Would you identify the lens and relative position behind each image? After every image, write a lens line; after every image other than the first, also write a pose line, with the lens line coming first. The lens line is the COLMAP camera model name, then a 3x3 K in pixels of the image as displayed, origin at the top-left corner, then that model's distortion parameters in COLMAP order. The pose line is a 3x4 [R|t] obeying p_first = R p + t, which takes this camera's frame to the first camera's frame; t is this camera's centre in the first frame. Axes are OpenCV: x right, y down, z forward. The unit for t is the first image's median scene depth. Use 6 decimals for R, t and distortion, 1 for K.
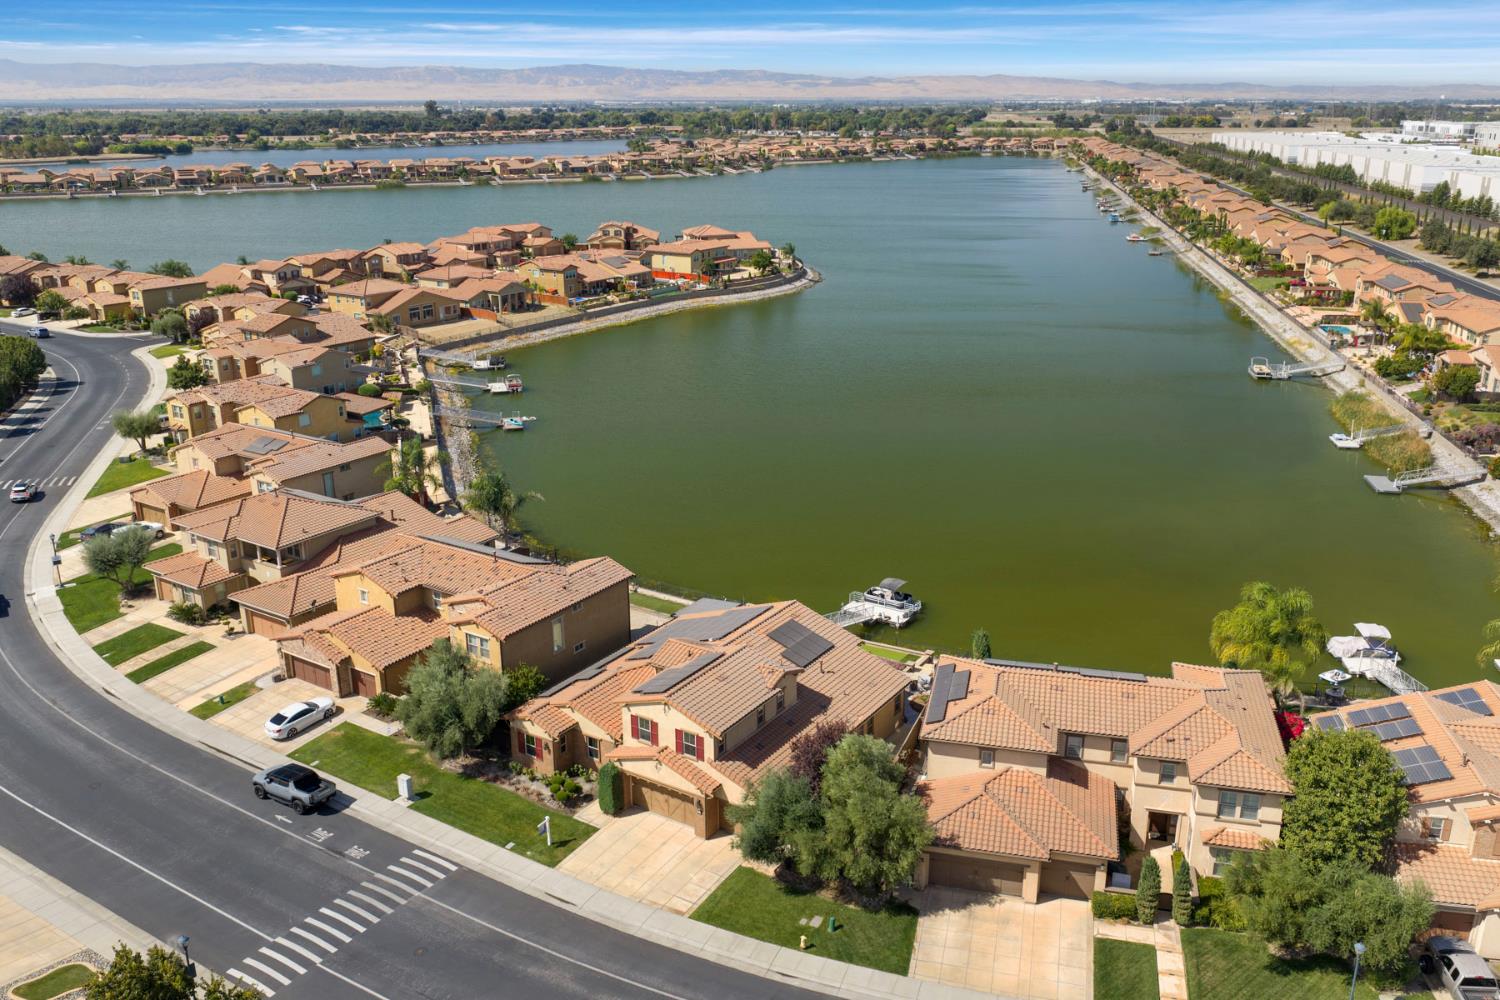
lens RADIAL K [[1240.0, 0, 754.4], [0, 1240.0, 499.2], [0, 0, 1]] dist [0.011298, -0.017178]
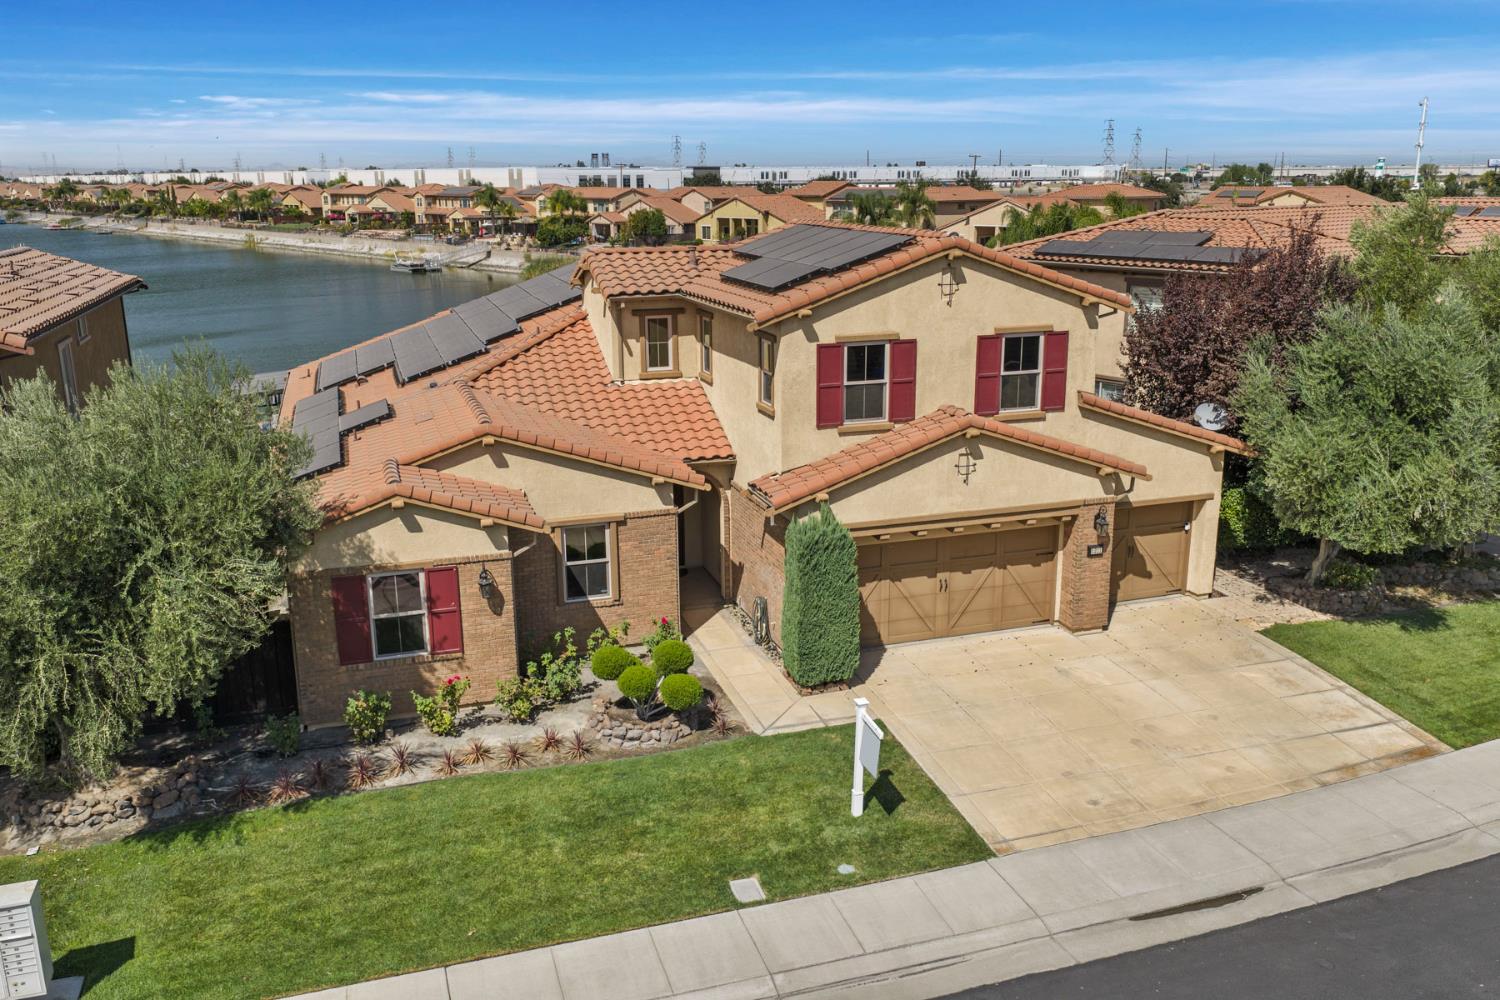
lens RADIAL K [[1240.0, 0, 755.5], [0, 1240.0, 508.1], [0, 0, 1]] dist [0.011298, -0.017178]
pose [[0.624394, -0.202023, 0.754532, -0.297920], [0.242612, 0.968358, 0.058507, 0.161902], [-0.742477, 0.146527, 0.653650, 0.691079]]
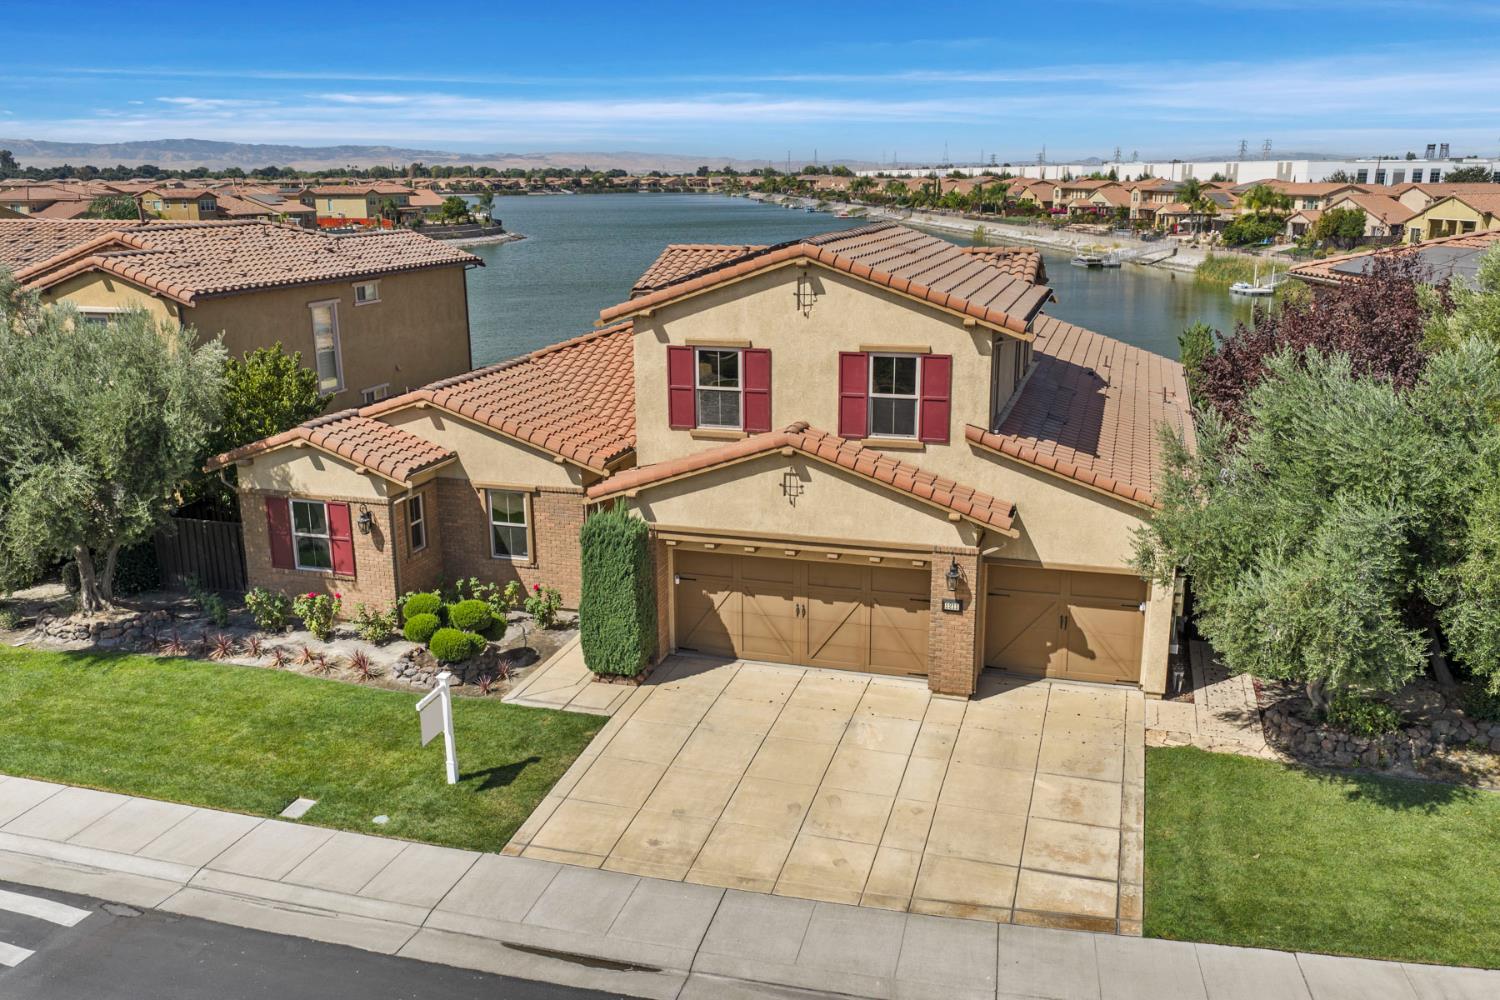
lens RADIAL K [[1240.0, 0, 755.2], [0, 1240.0, 507.4], [0, 0, 1]] dist [0.011298, -0.017178]
pose [[0.960011, -0.073665, 0.270097, -0.140811], [0.087100, 0.995471, -0.038081, 0.193162], [-0.266069, 0.060084, 0.962080, 0.589199]]
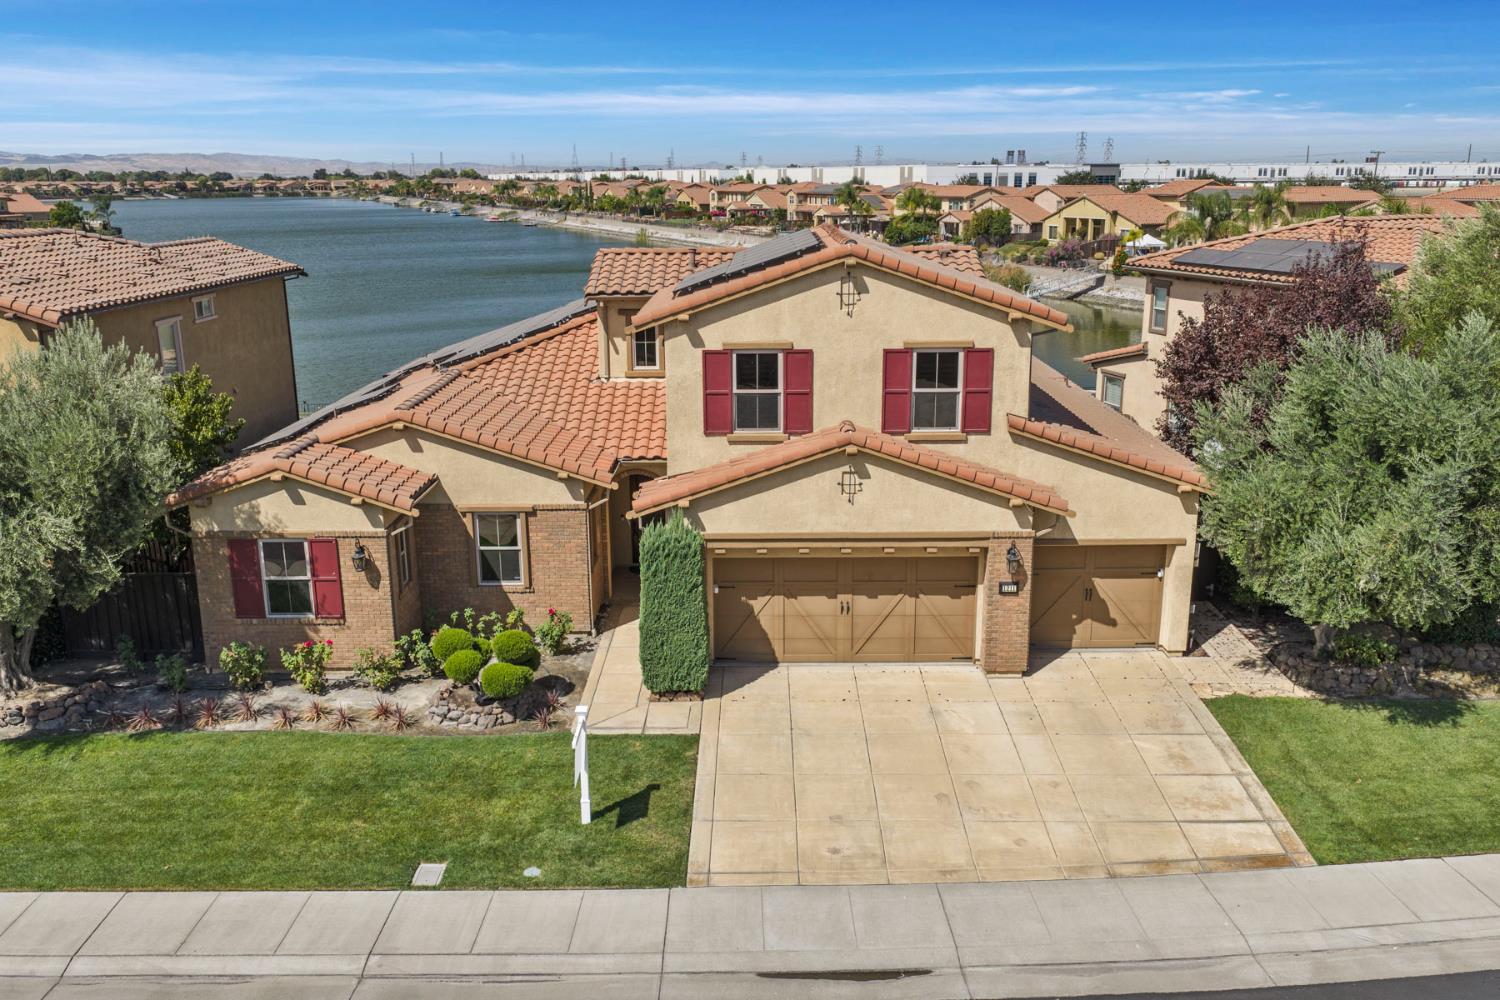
lens RADIAL K [[1240.0, 0, 755.1], [0, 1240.0, 507.6], [0, 0, 1]] dist [0.011298, -0.017178]
pose [[0.840226, -0.140513, 0.523715, -0.215954], [0.167758, 0.985817, -0.004649, 0.182416], [-0.515634, 0.091763, 0.851881, 0.624008]]
